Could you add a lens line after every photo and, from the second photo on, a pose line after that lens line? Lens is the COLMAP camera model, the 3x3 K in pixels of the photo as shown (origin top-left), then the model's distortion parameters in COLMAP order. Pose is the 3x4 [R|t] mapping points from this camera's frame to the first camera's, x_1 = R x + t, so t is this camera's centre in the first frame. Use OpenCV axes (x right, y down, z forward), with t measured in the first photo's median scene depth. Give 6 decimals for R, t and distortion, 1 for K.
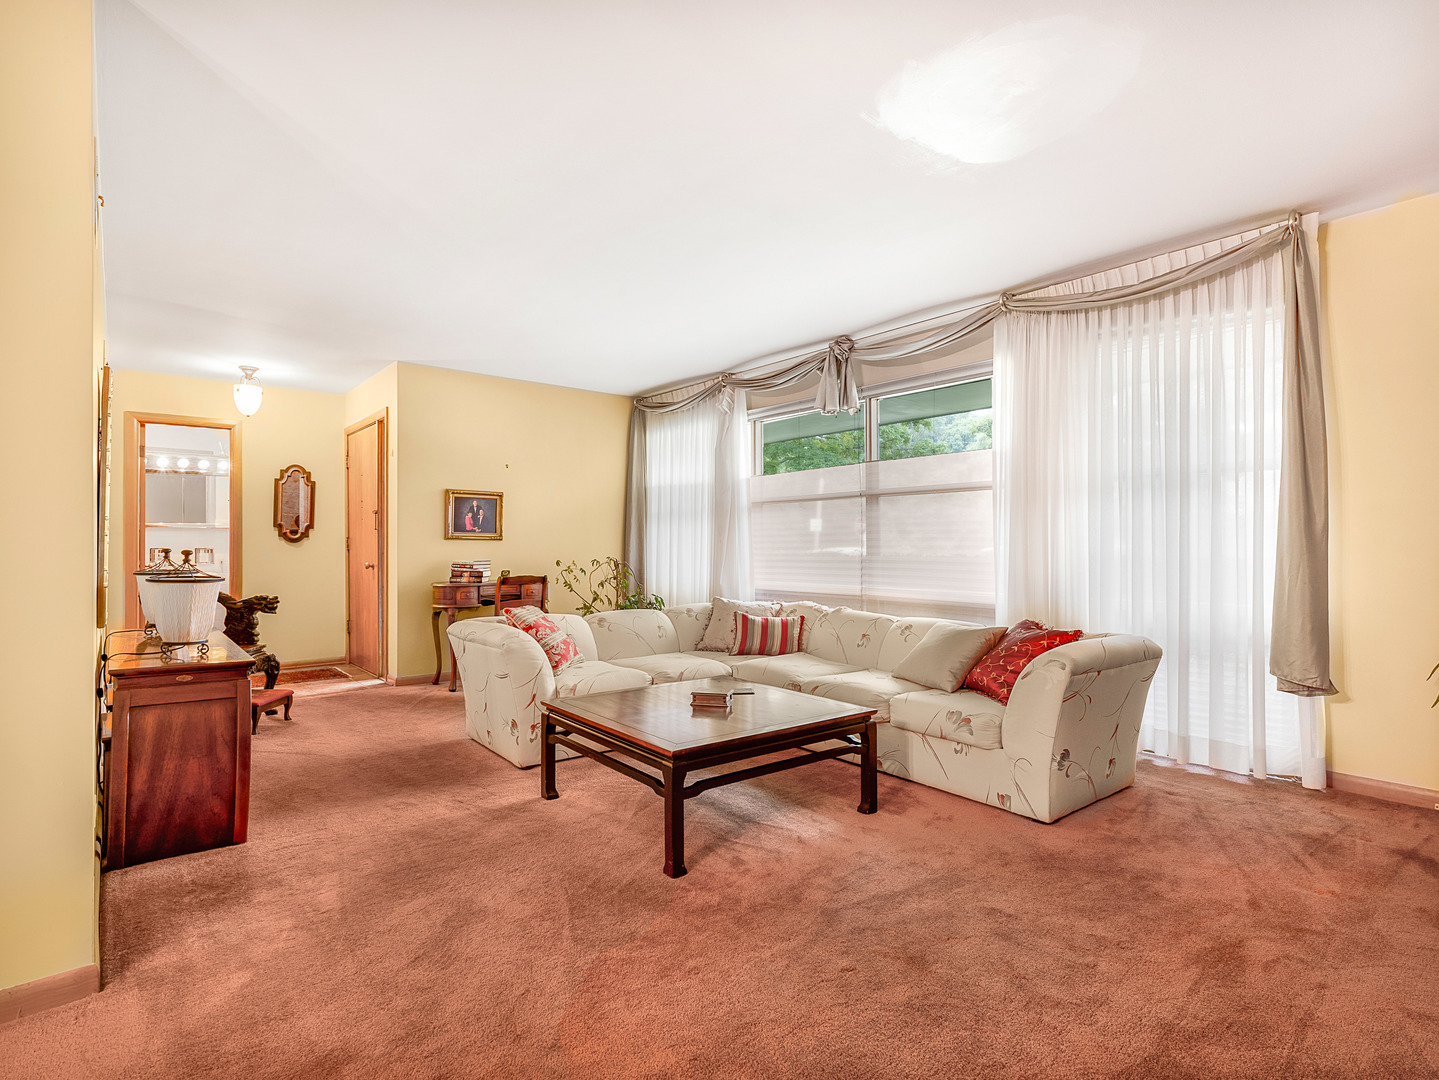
lens RADIAL K [[732.9, 0, 719.5], [0, 732.9, 540.0], [0, 0, 1]] dist [-0.001274, -0.000342]
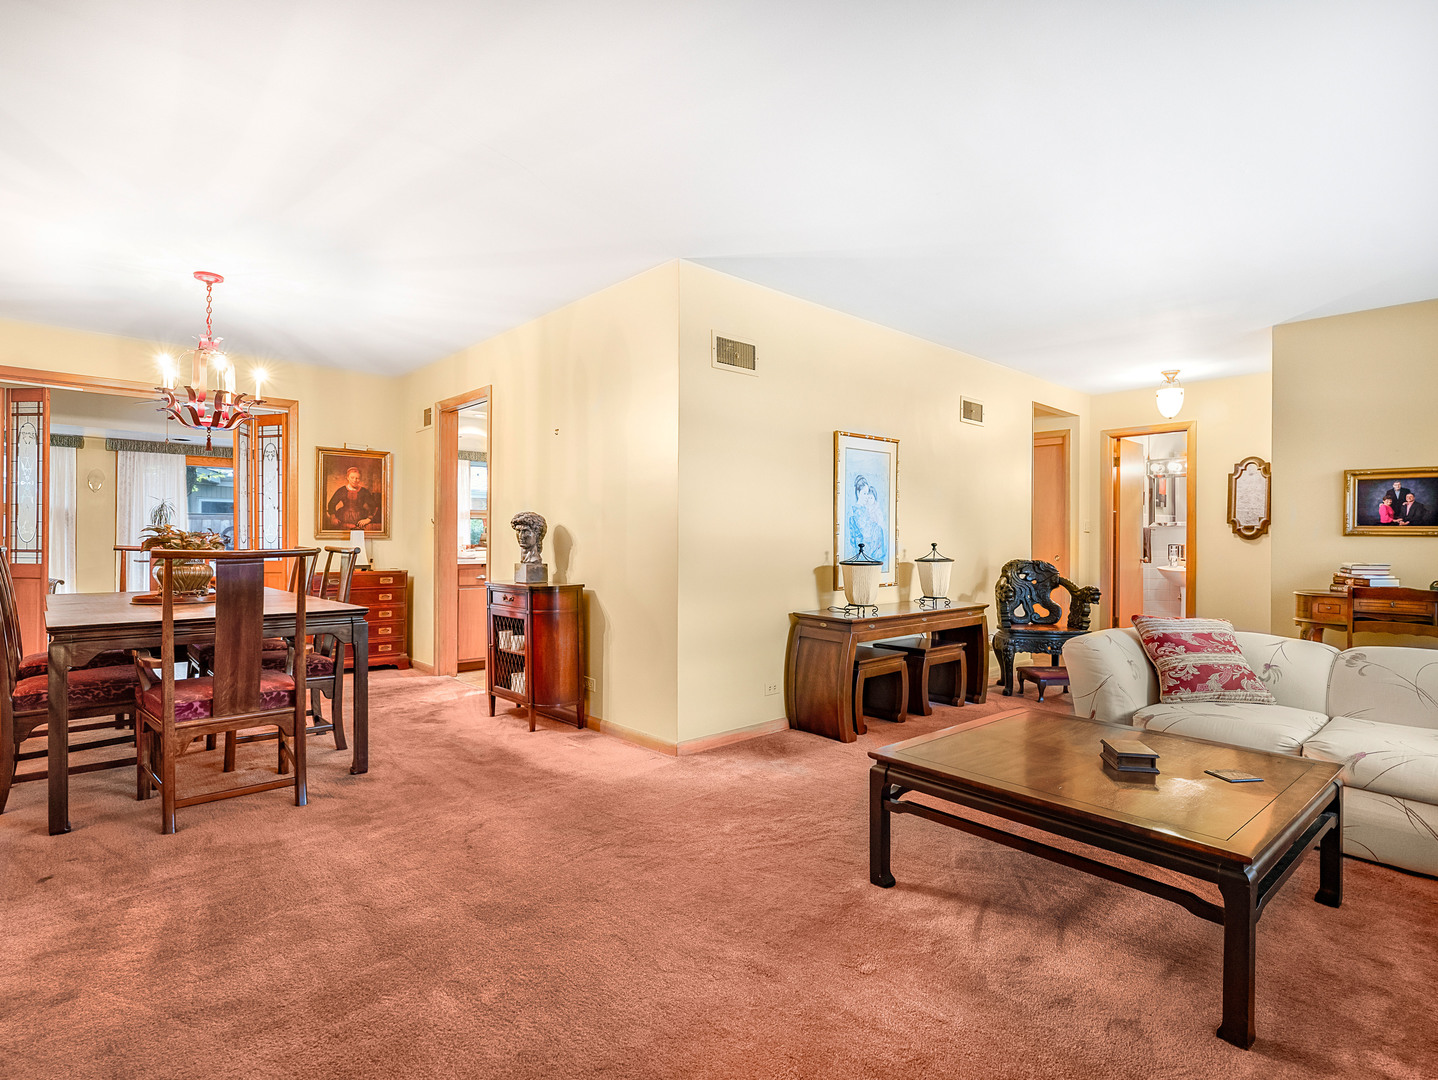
lens RADIAL K [[738.5, 0, 719.0], [0, 738.5, 540.0], [0, 0, 1]] dist [-0.003992, -0.001004]
pose [[0.042424, 0.001731, -0.999098, 0.372741], [0.004951, 0.999986, 0.001943, -0.001094], [0.999087, -0.005029, 0.042415, 0.306104]]
